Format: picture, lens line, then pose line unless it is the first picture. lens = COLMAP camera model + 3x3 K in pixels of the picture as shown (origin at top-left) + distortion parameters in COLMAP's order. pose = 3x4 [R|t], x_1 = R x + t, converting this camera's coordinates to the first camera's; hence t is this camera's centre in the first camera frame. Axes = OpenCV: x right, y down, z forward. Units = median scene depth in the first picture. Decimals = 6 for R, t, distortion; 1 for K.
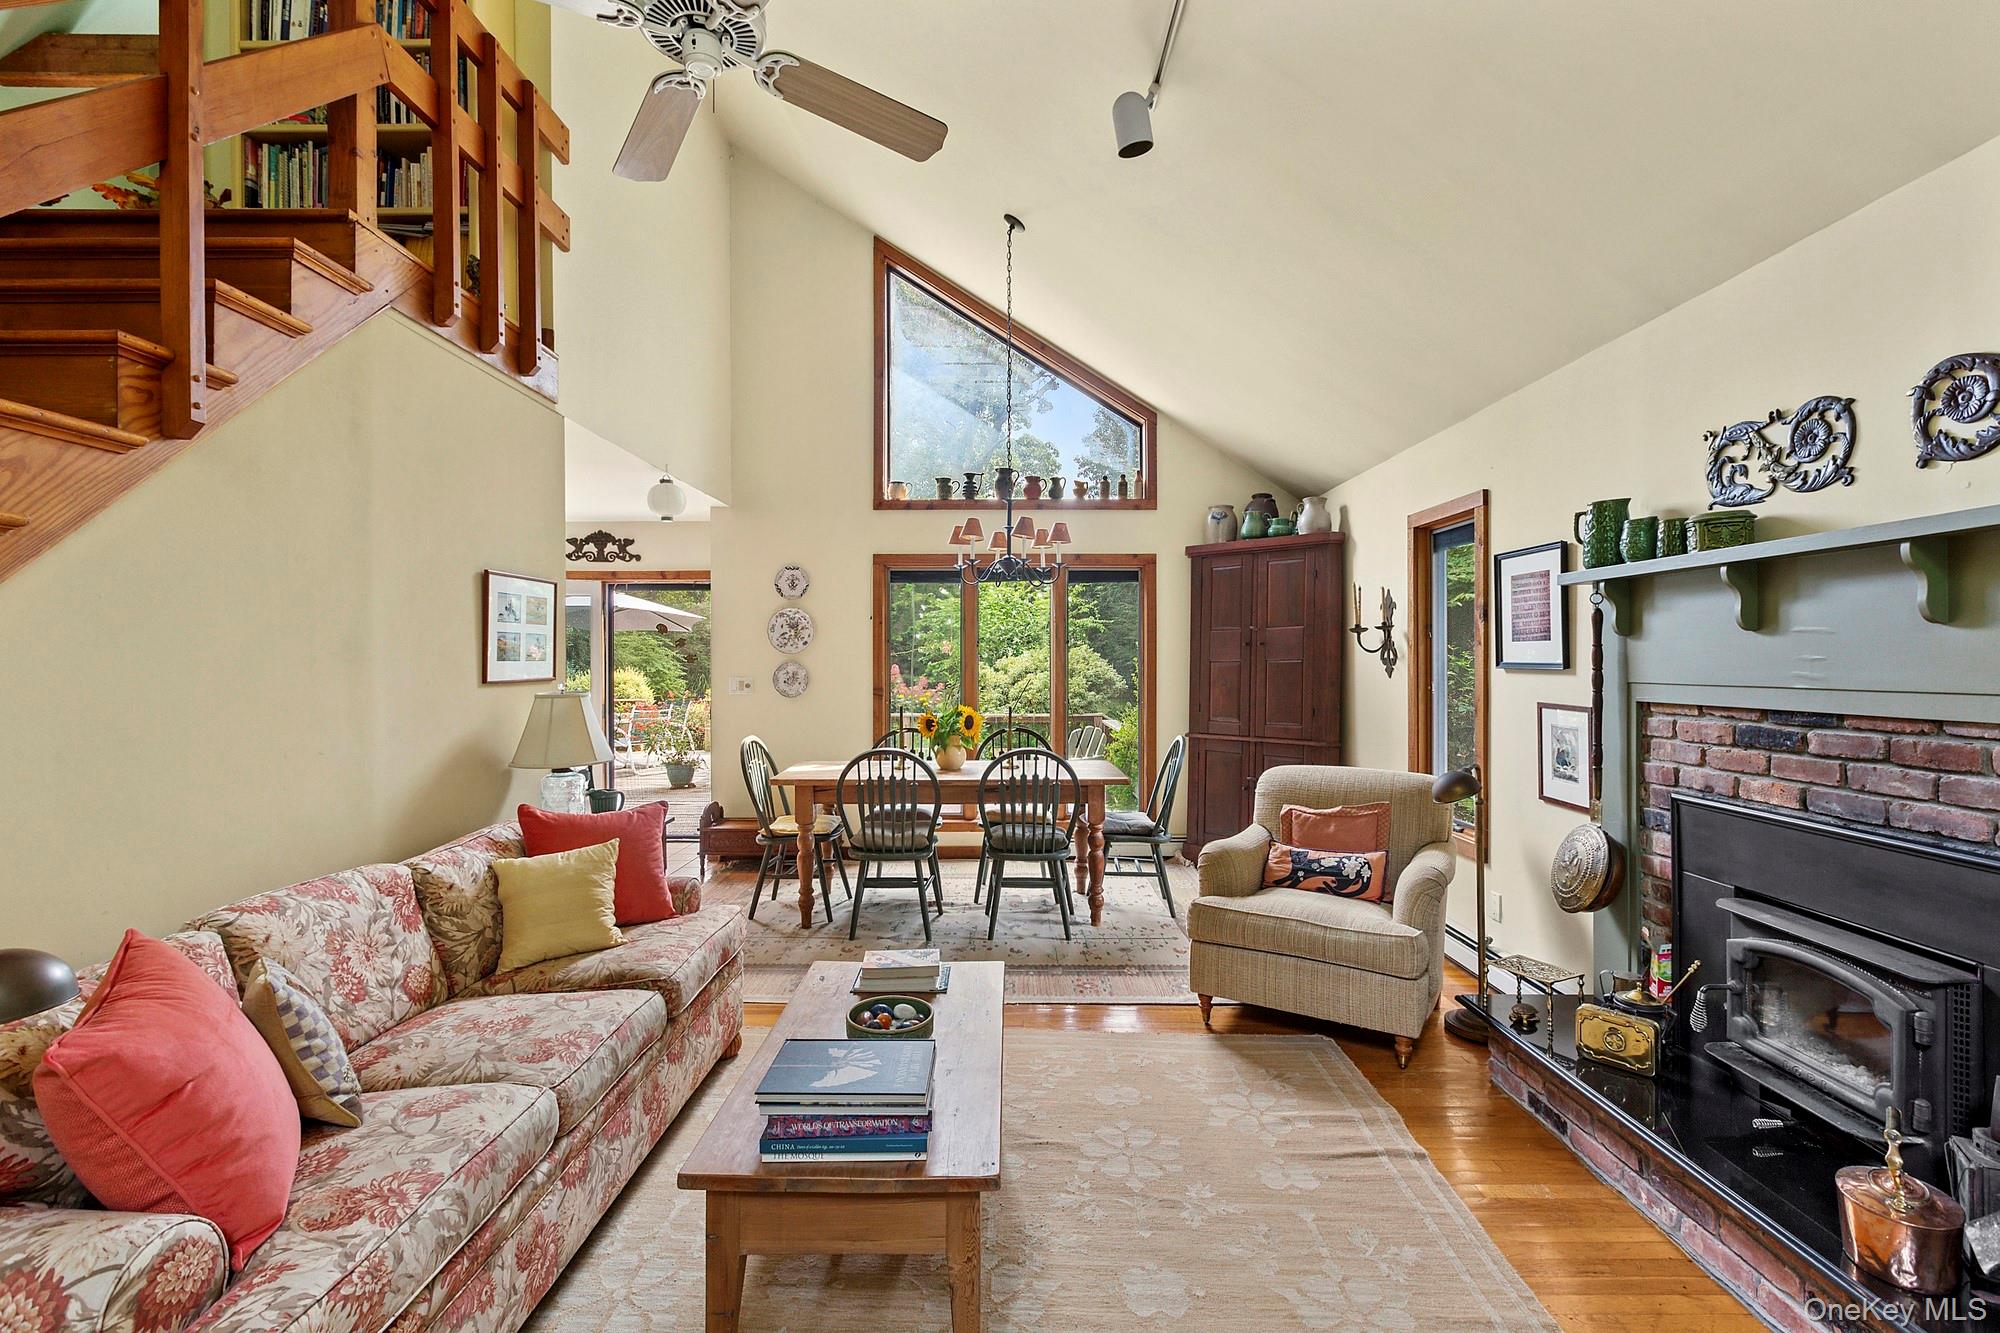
lens RADIAL K [[912.2, 0, 1003.7], [0, 912.2, 663.7], [0, 0, 1]] dist [0.000975, 0.000129]
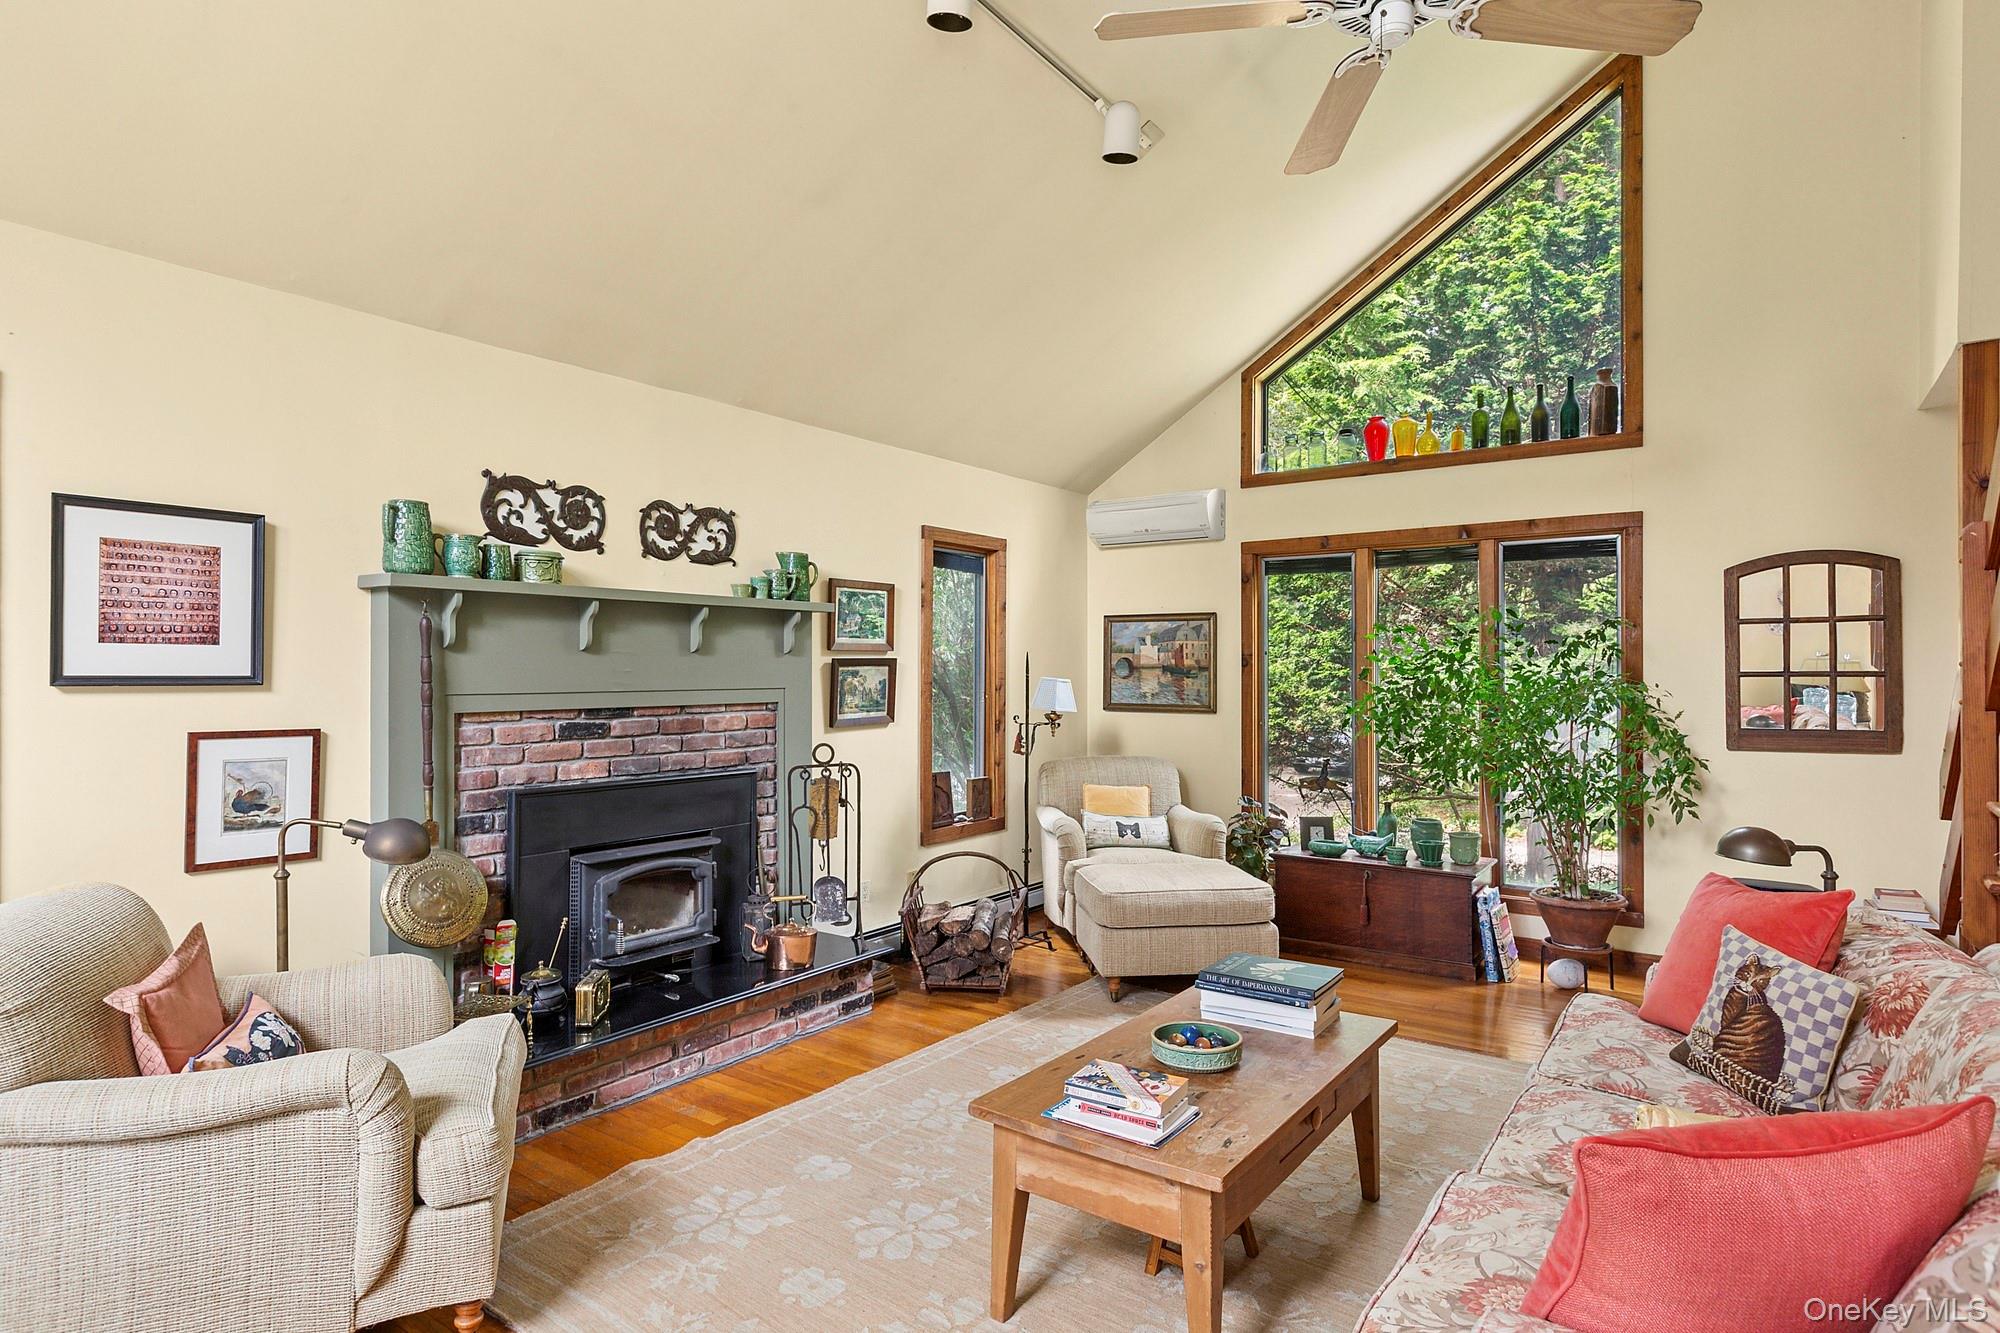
lens RADIAL K [[1107.9, 0, 998.9], [0, 1107.9, 667.0], [0, 0, 1]] dist [-0.003883, -0.000882]
pose [[-0.824549, 0.003729, 0.565779, -0.579900], [0.003529, 0.999993, -0.001448, -0.006628], [-0.565780, 0.000803, -0.824556, 1.959808]]
